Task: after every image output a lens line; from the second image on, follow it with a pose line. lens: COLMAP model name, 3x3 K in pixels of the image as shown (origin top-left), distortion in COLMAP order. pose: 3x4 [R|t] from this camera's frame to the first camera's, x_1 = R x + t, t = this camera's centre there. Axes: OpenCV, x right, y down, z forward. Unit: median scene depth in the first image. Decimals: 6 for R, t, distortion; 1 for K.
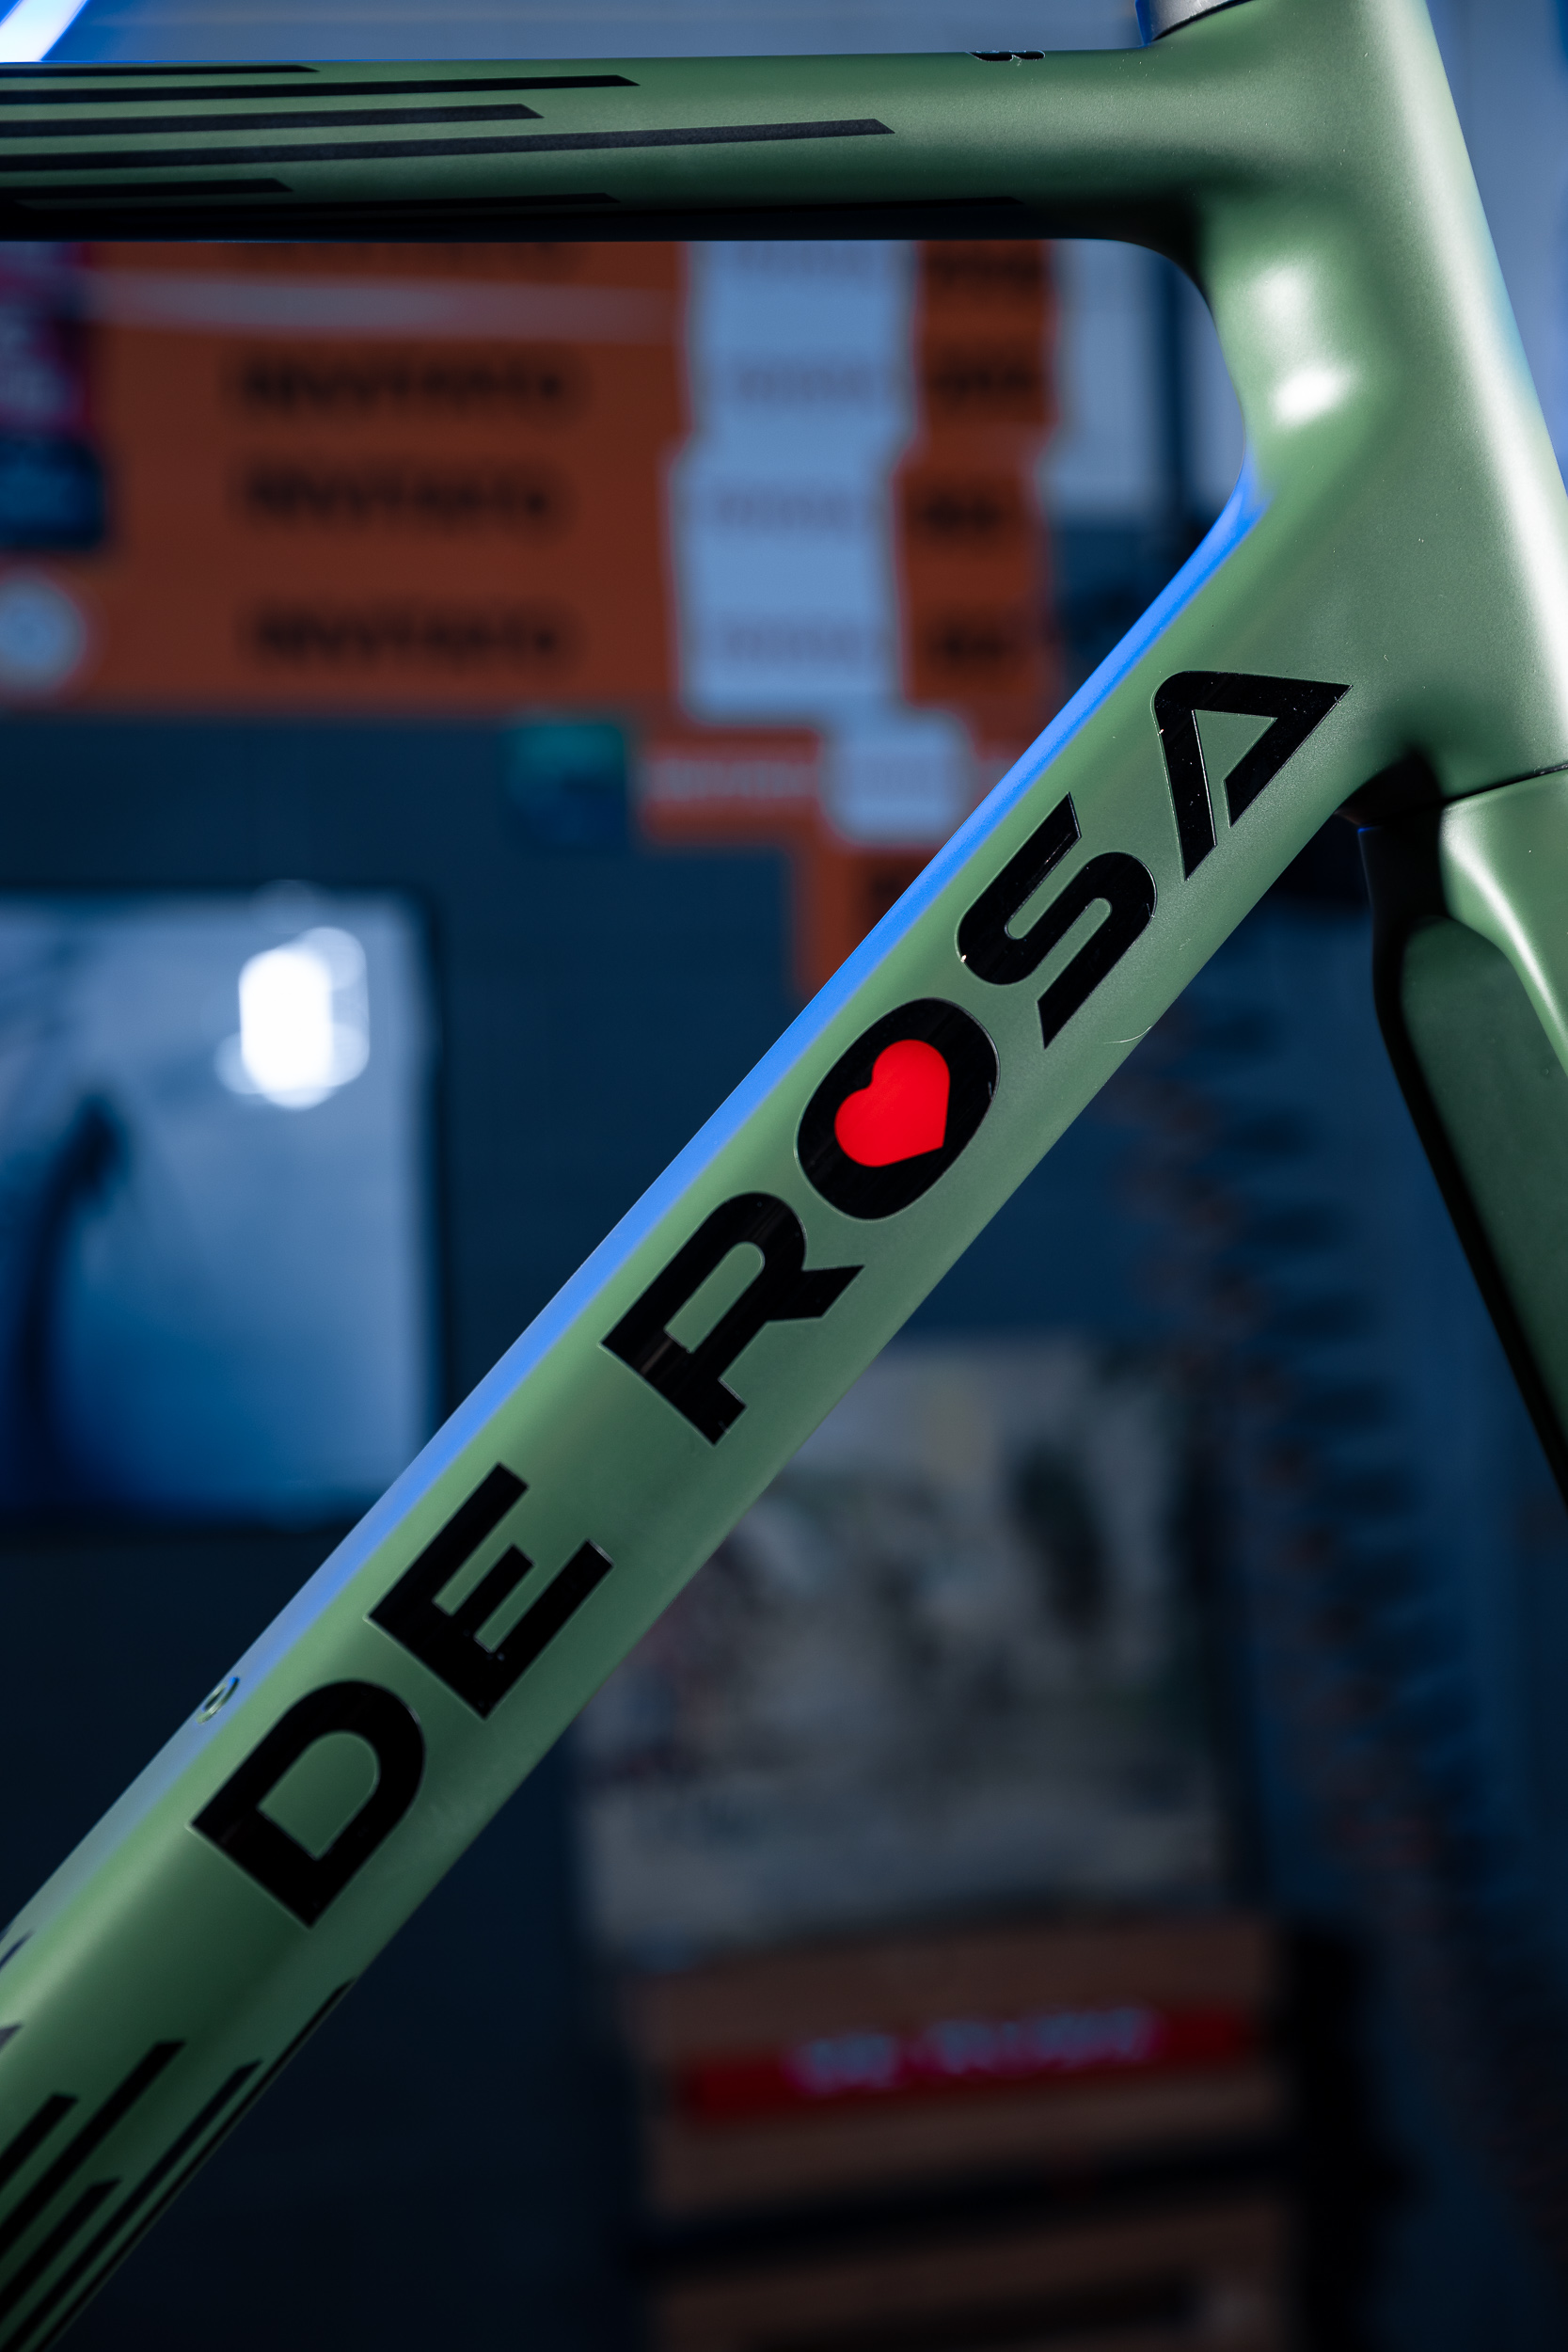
lens RADIAL K [[4020.1, 0, 784.0], [0, 4020.1, 1176.0], [0, 0, 1]] dist [0.120462, -0.049925]
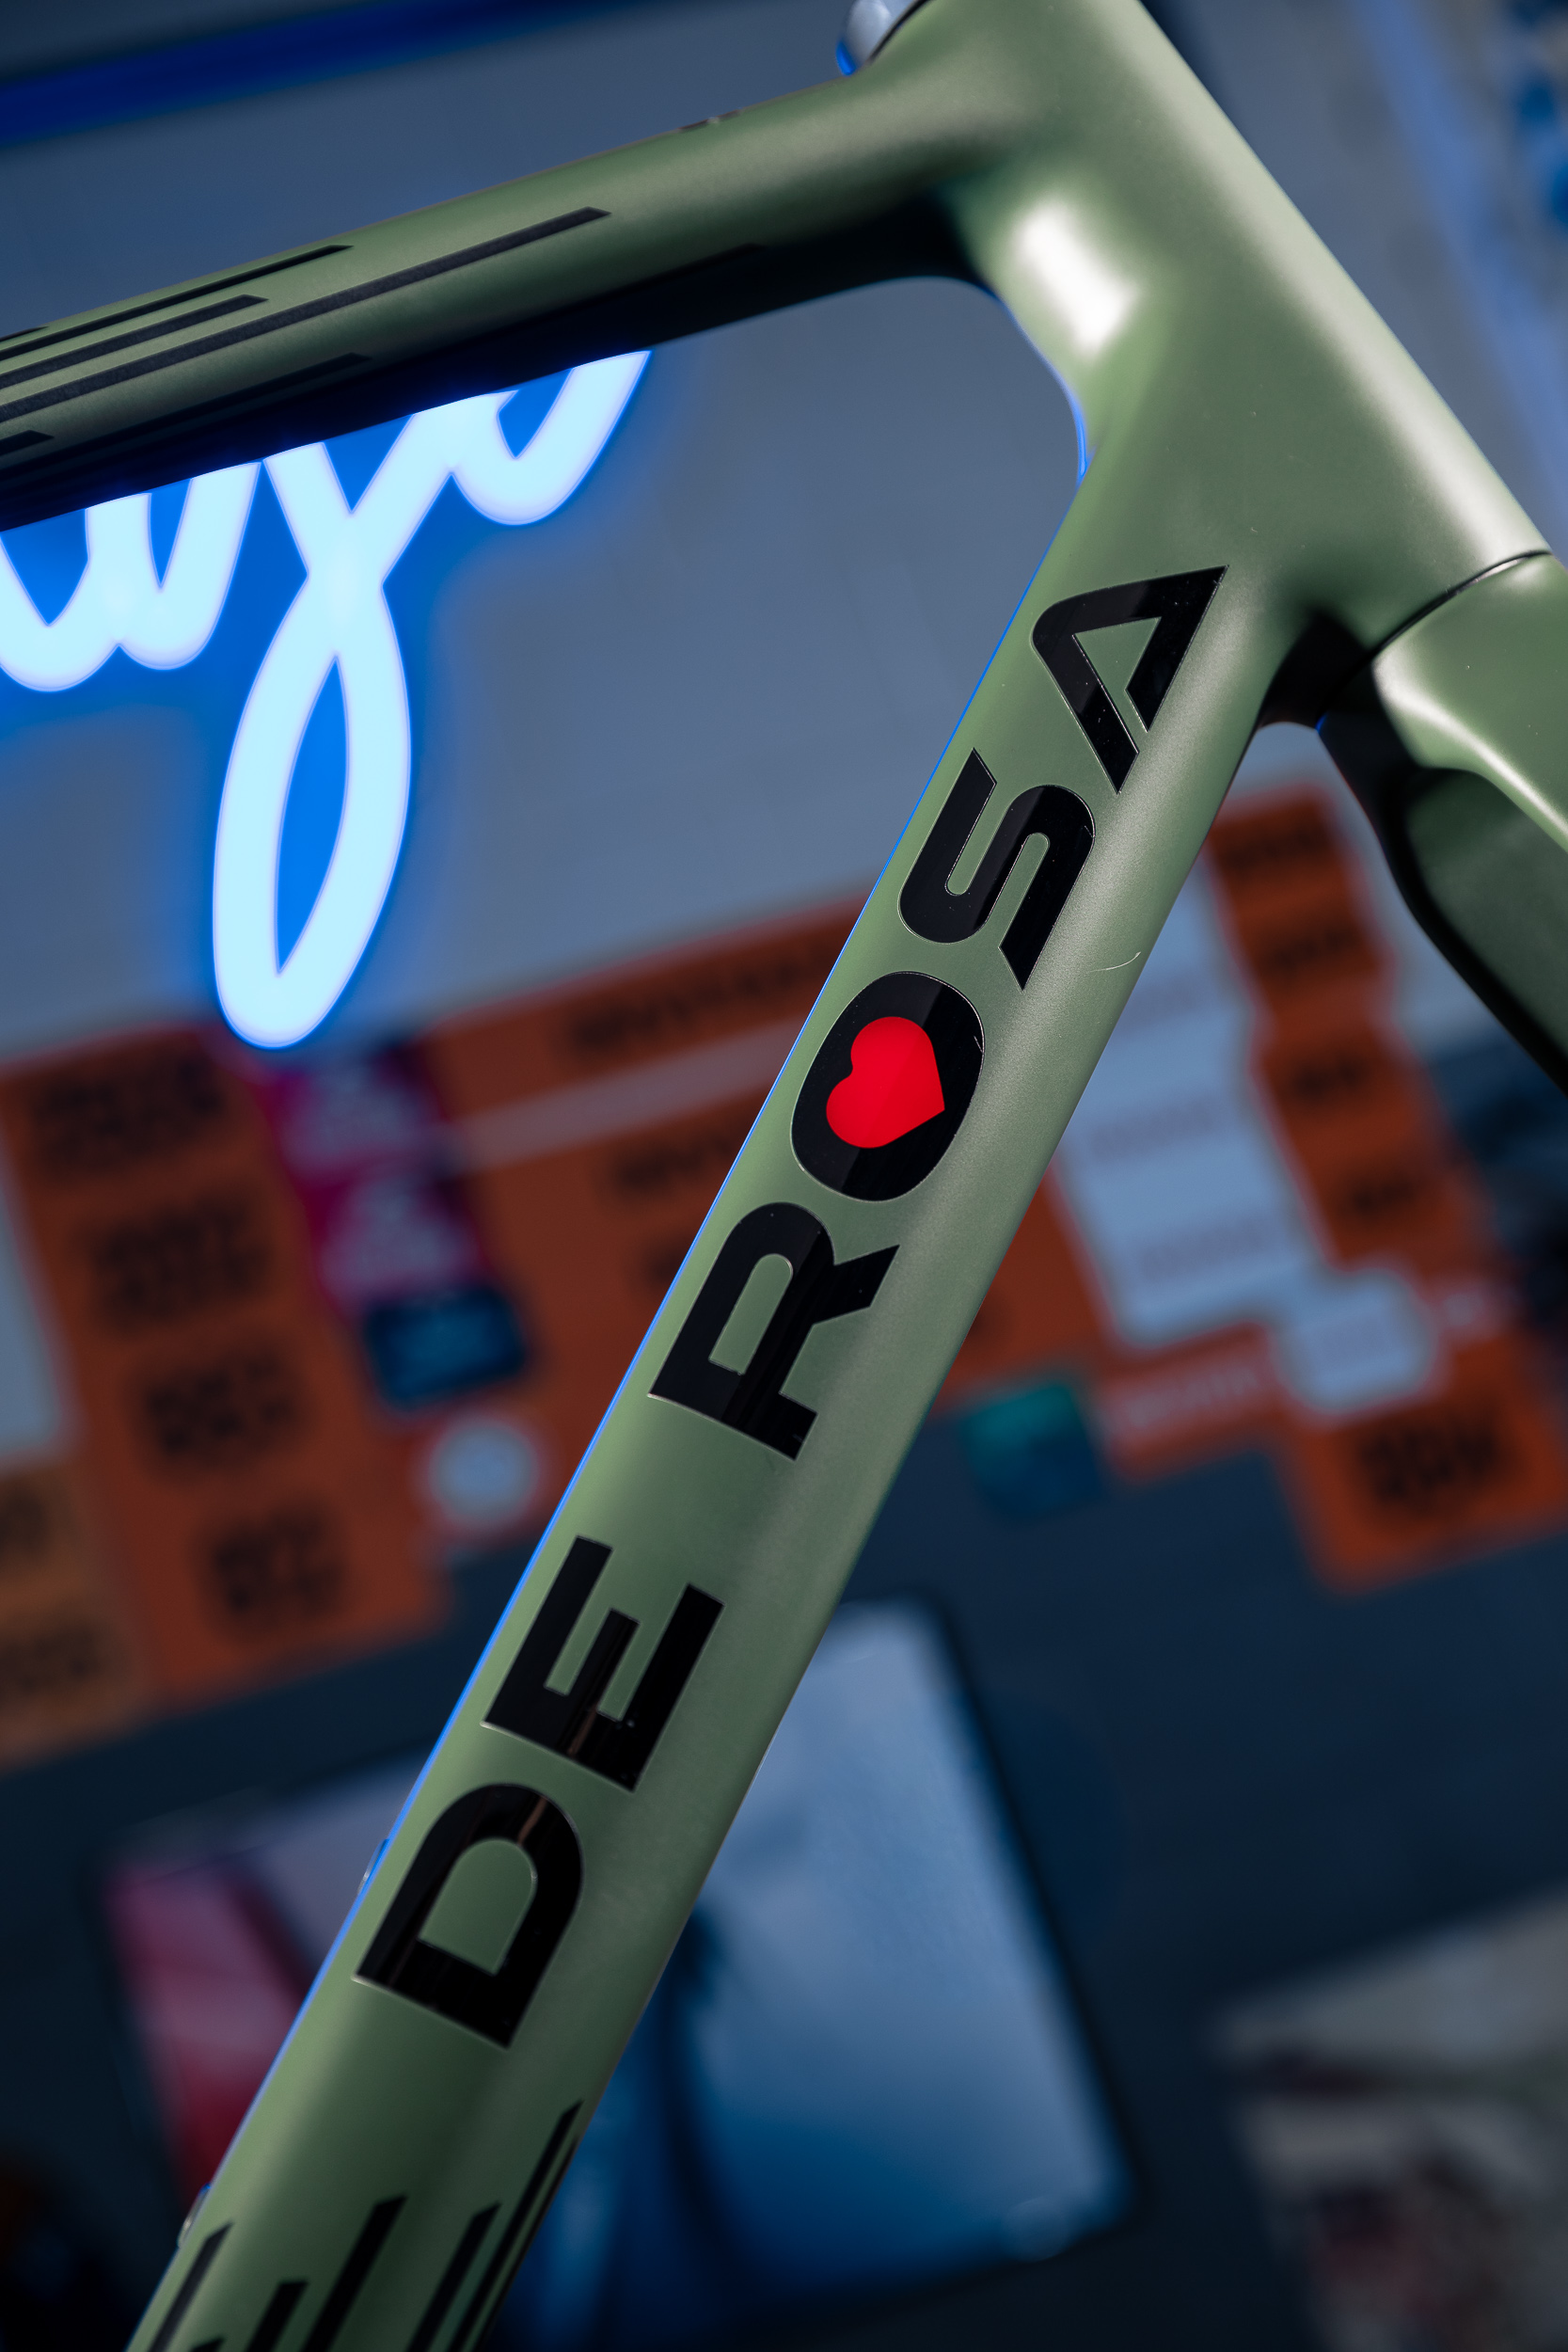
lens RADIAL K [[4020.1, 0, 784.0], [0, 4020.1, 1176.0], [0, 0, 1]] dist [0.120462, -0.049925]
pose [[0.940767, -0.321899, -0.106483, 0.099172], [0.294778, 0.931703, -0.212215, 0.197643], [0.167523, 0.168256, 0.971404, 0.059462]]
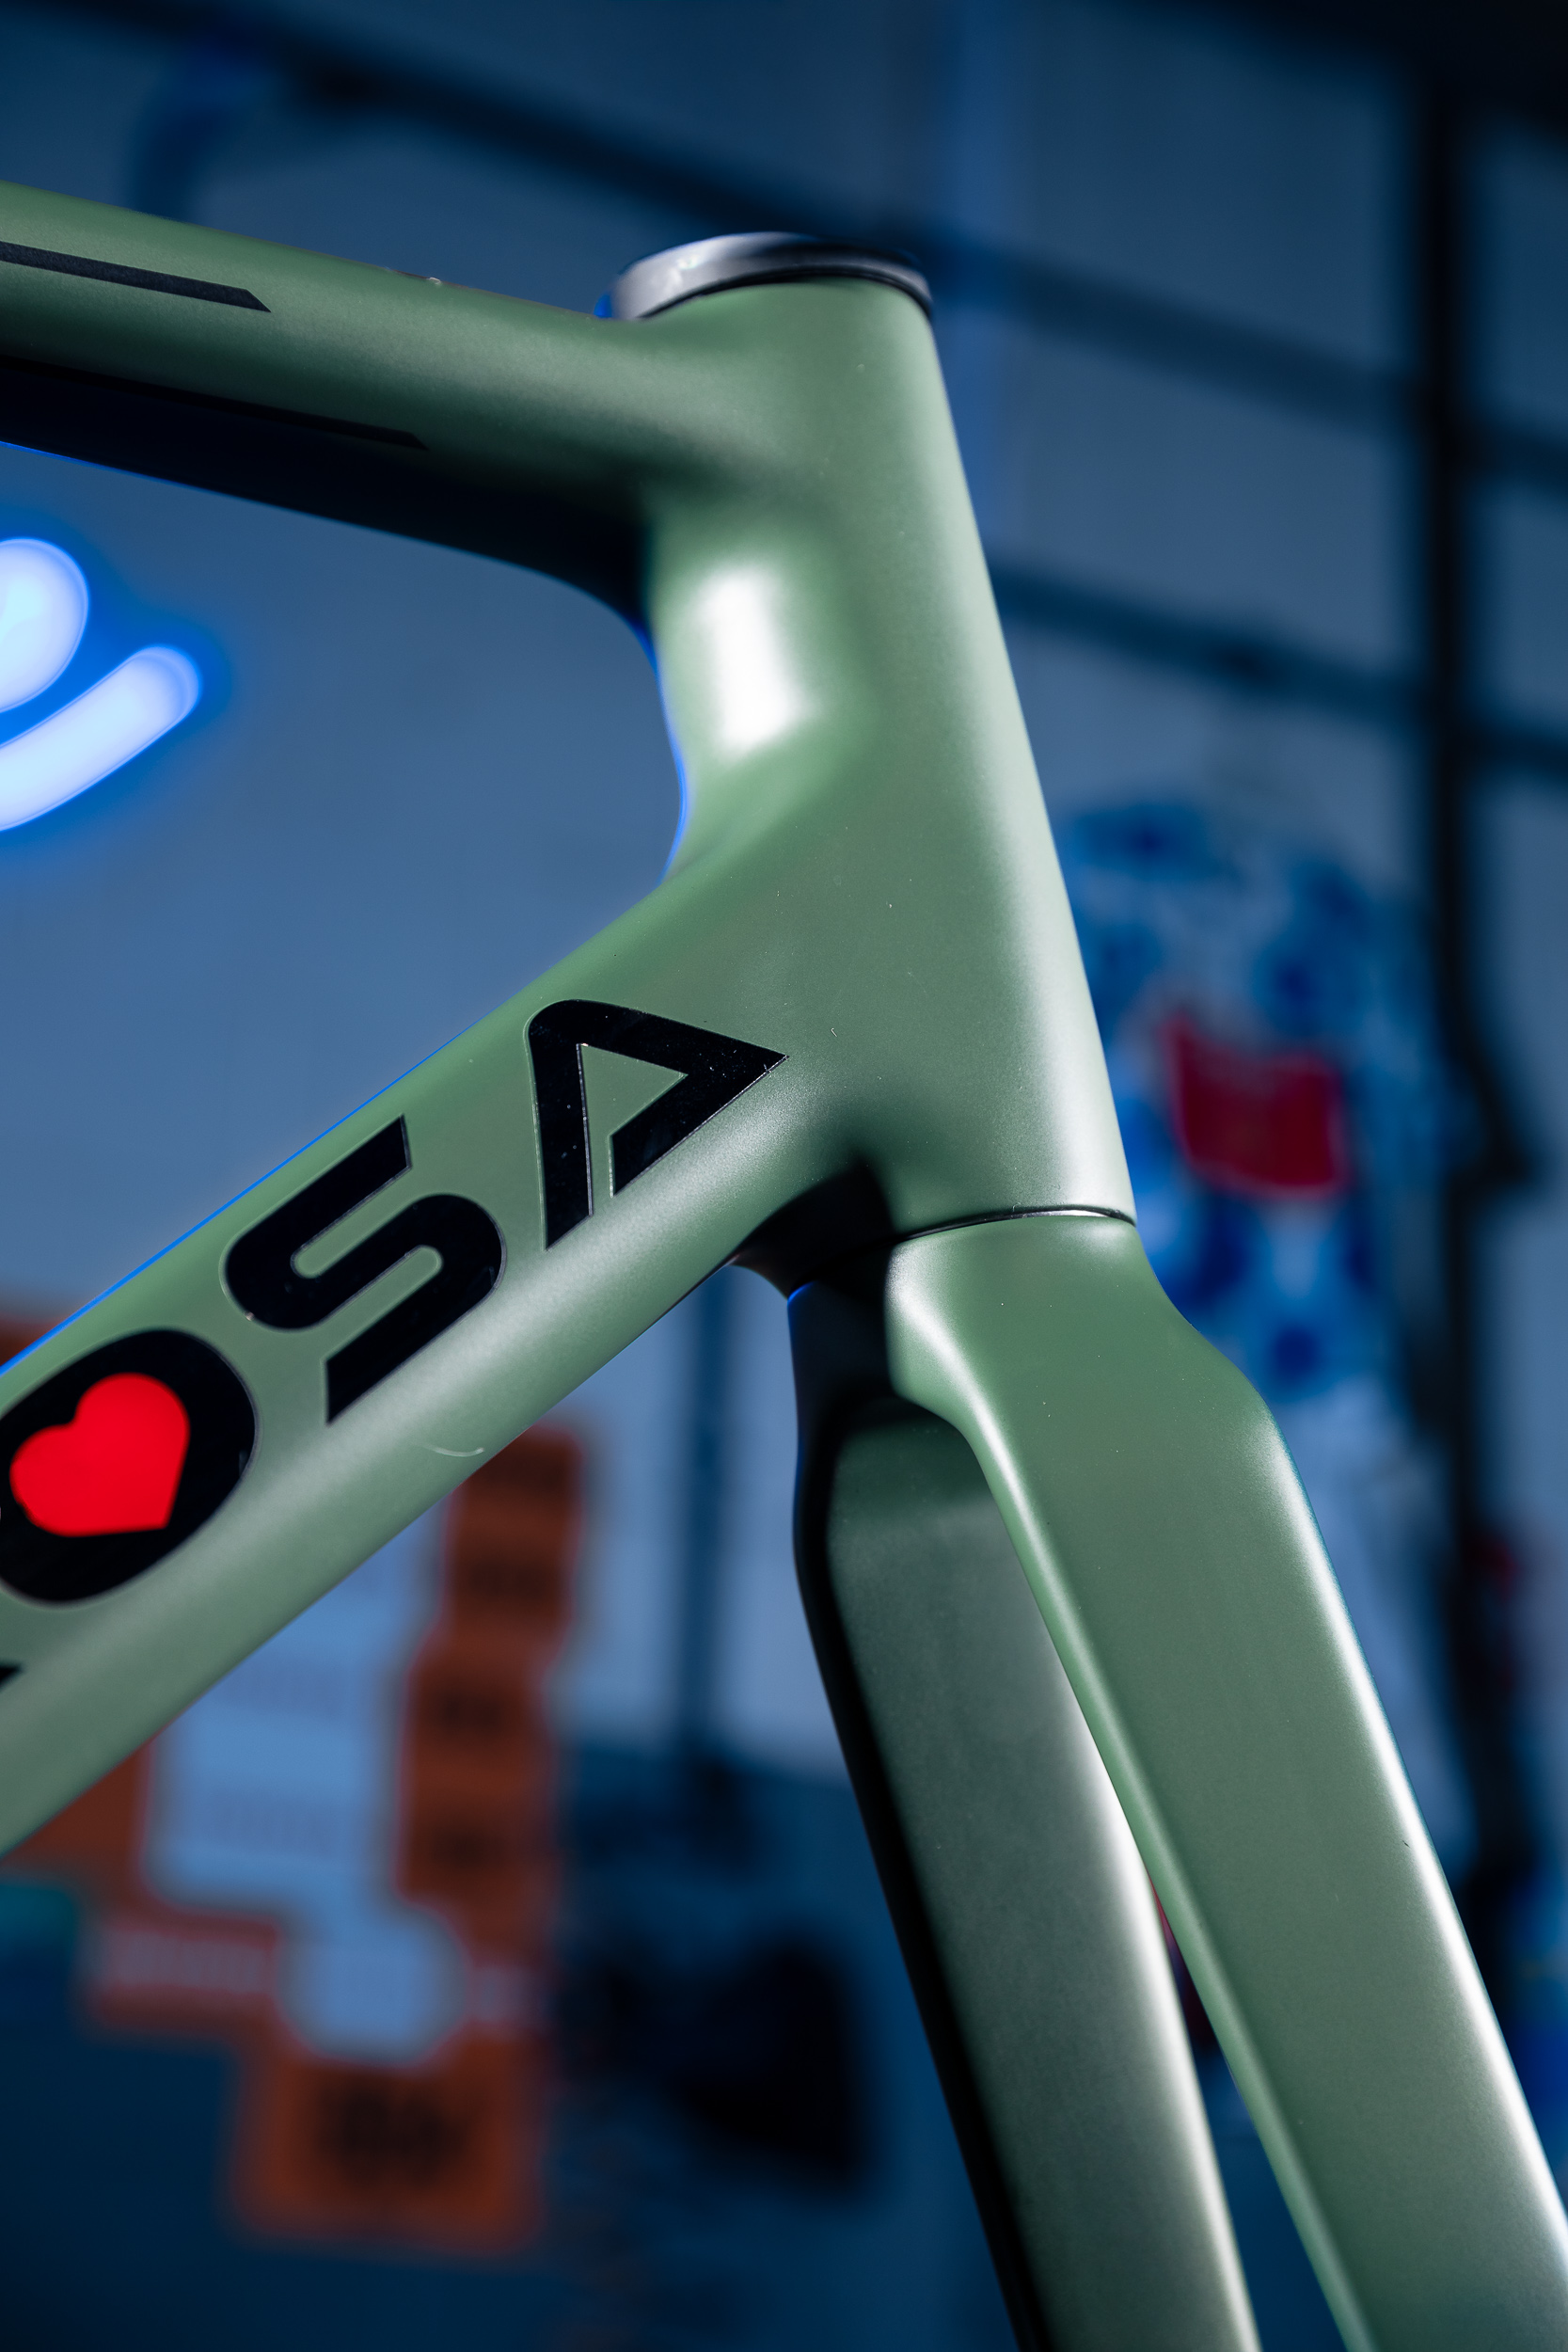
lens RADIAL K [[4020.1, 0, 784.0], [0, 4020.1, 1176.0], [0, 0, 1]] dist [0.120462, -0.049925]
pose [[0.988528, 0.116776, 0.095793, 0.071219], [-0.079465, 0.941454, -0.327644, 0.156701], [-0.128446, 0.316273, 0.939932, 0.293473]]
